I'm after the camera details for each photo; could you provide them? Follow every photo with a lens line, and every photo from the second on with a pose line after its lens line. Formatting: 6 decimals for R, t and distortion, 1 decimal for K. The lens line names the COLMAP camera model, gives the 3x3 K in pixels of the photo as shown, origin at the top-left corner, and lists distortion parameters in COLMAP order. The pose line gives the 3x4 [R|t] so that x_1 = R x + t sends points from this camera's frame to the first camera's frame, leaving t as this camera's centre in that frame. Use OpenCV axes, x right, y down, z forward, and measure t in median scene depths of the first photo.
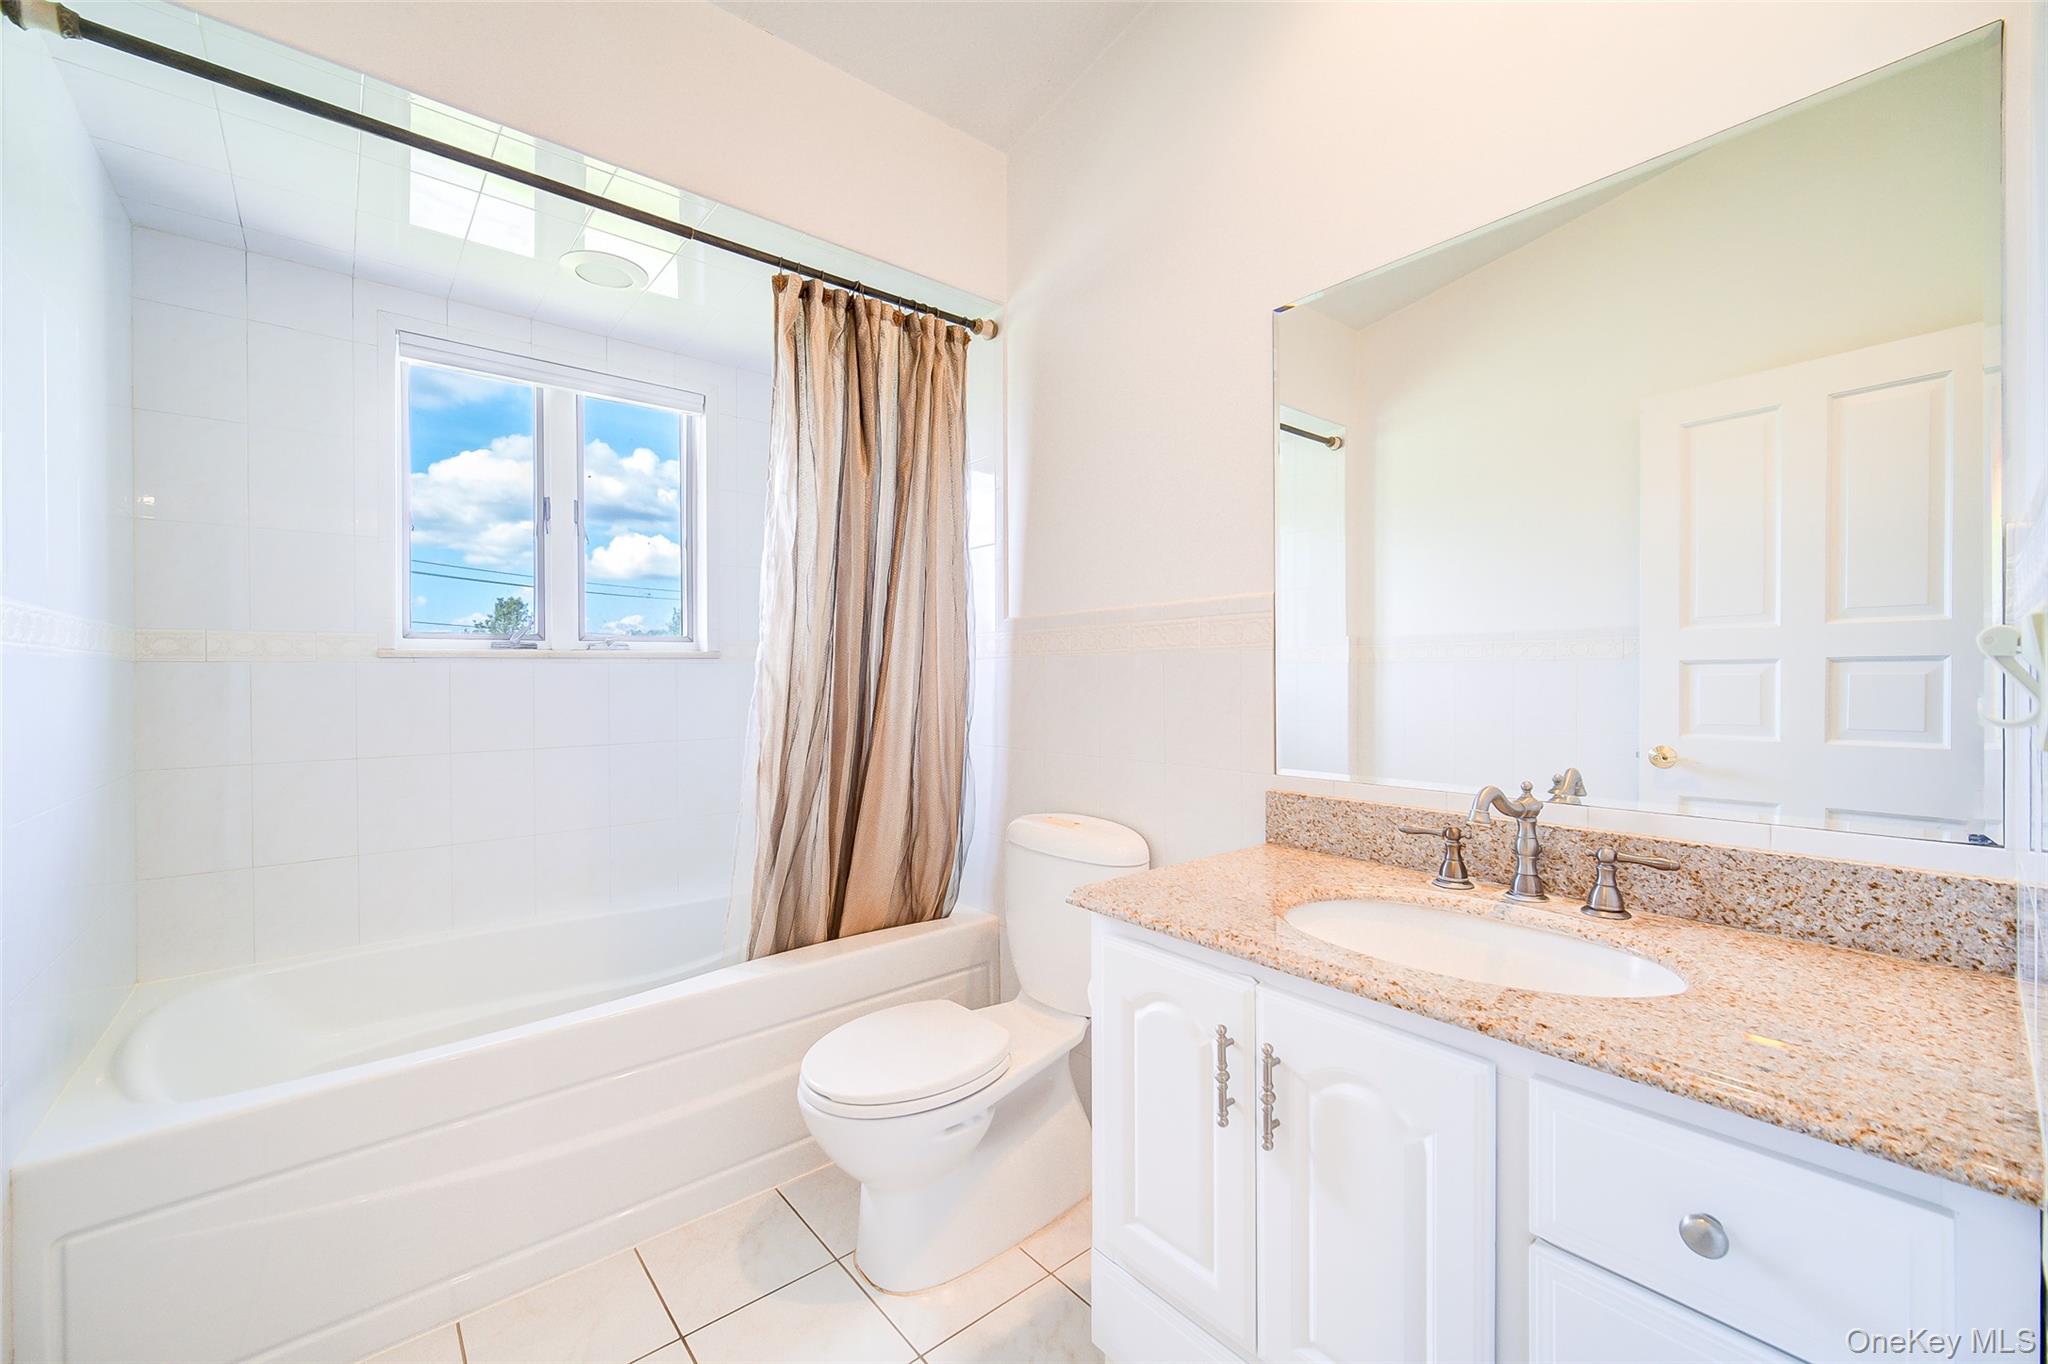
lens RADIAL K [[820.3, 0, 1015.0], [0, 820.3, 687.1], [0, 0, 1]] dist [-0.003062, -0.000191]
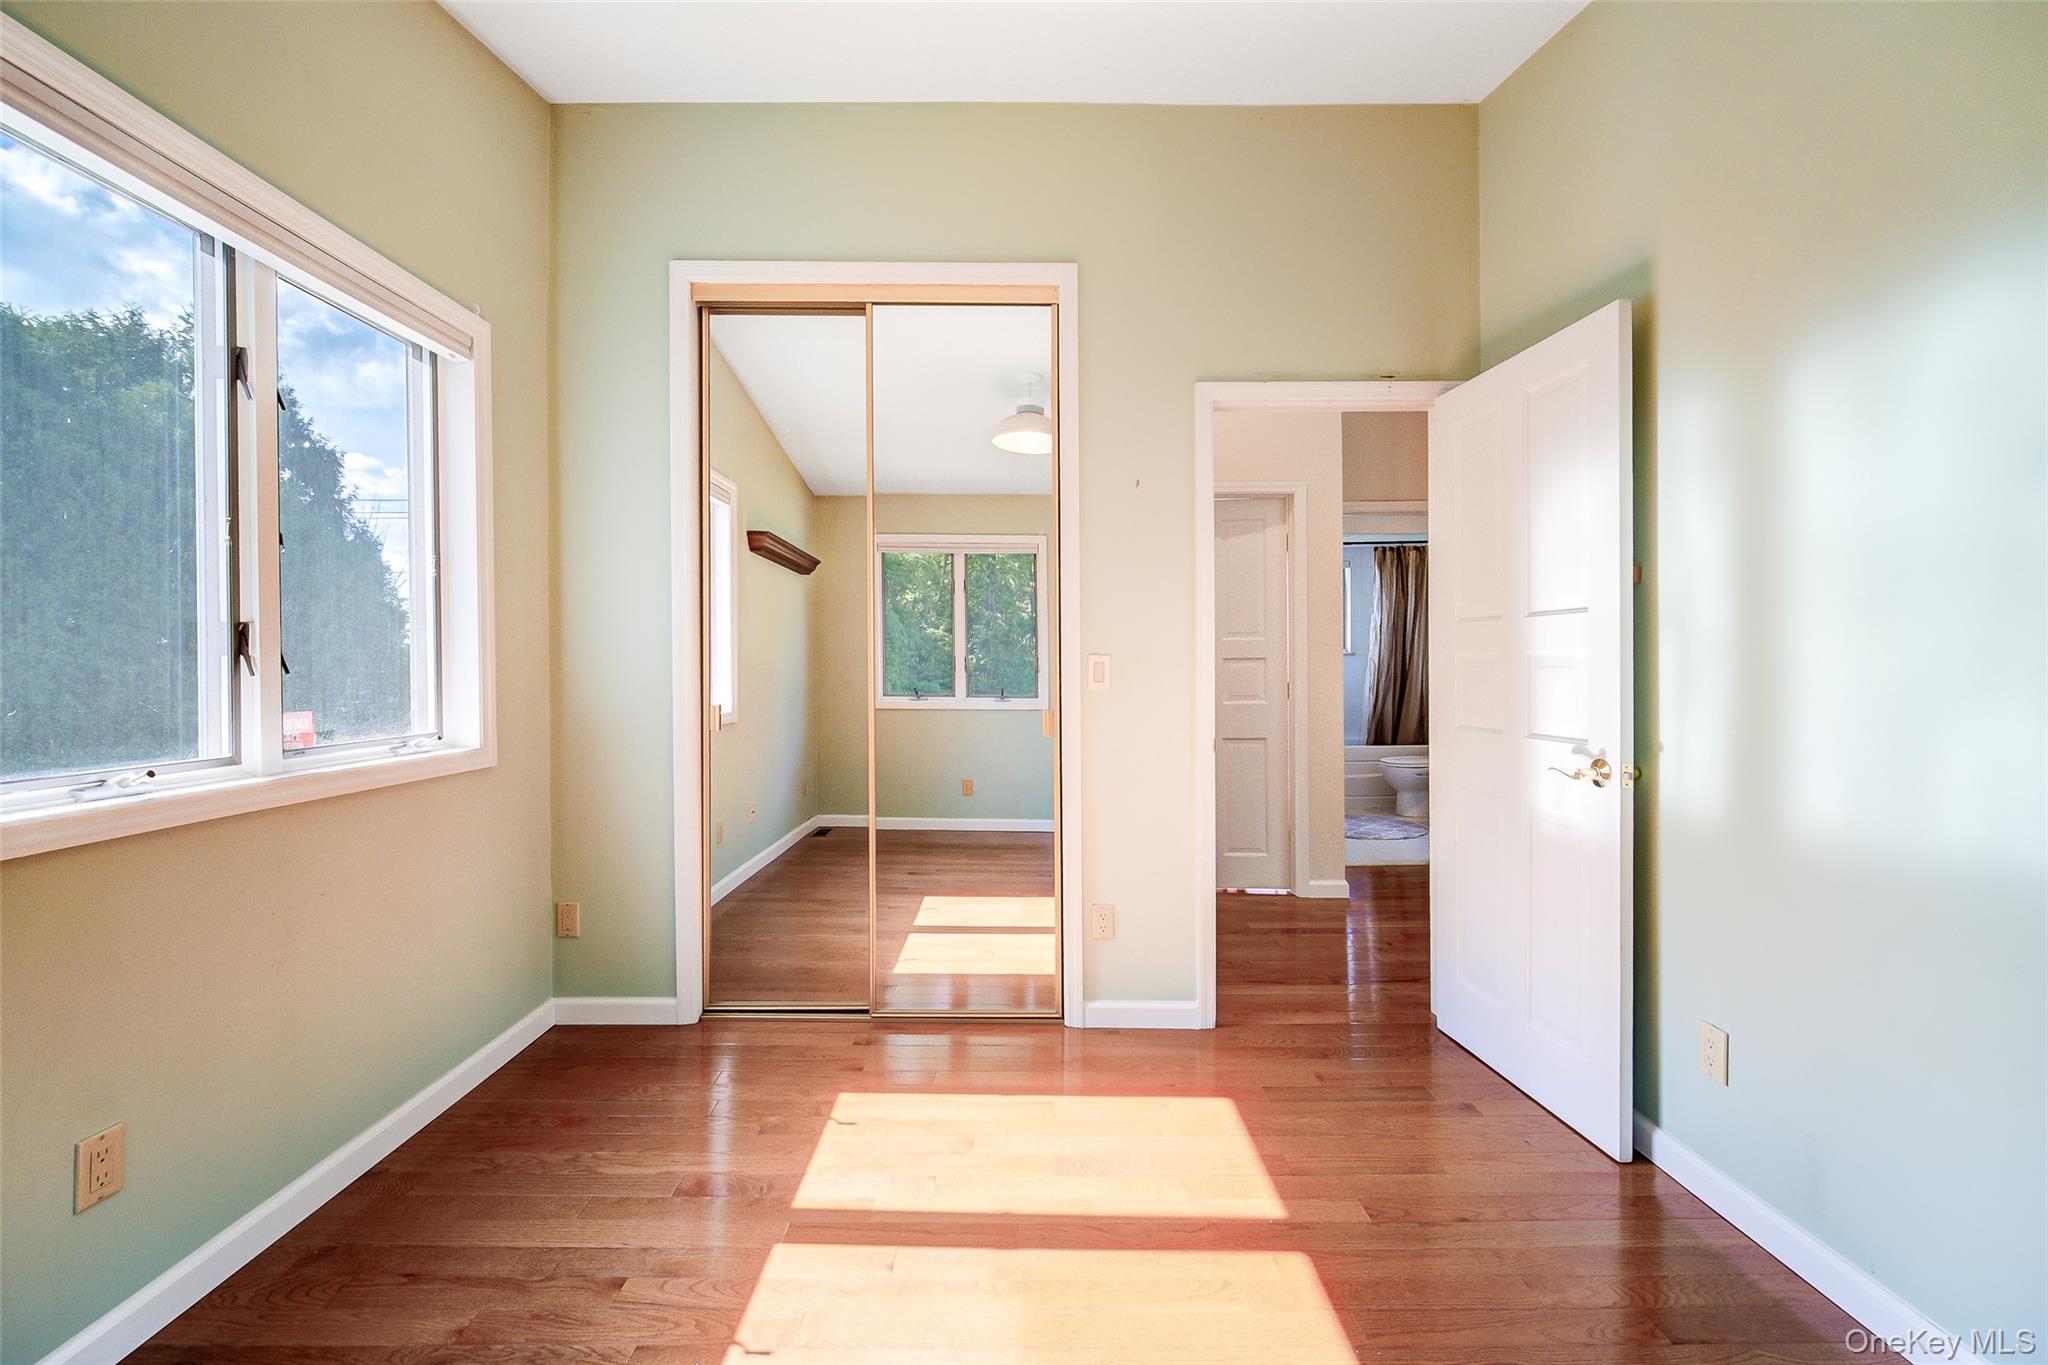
lens RADIAL K [[820.3, 0, 1014.5], [0, 820.3, 673.1], [0, 0, 1]] dist [-0.003062, -0.000191]
pose [[0.775574, 0.005400, -0.631234, 0.719173], [0.003606, 0.999909, 0.012984, -0.014132], [0.631247, -0.012347, 0.775484, -2.665784]]
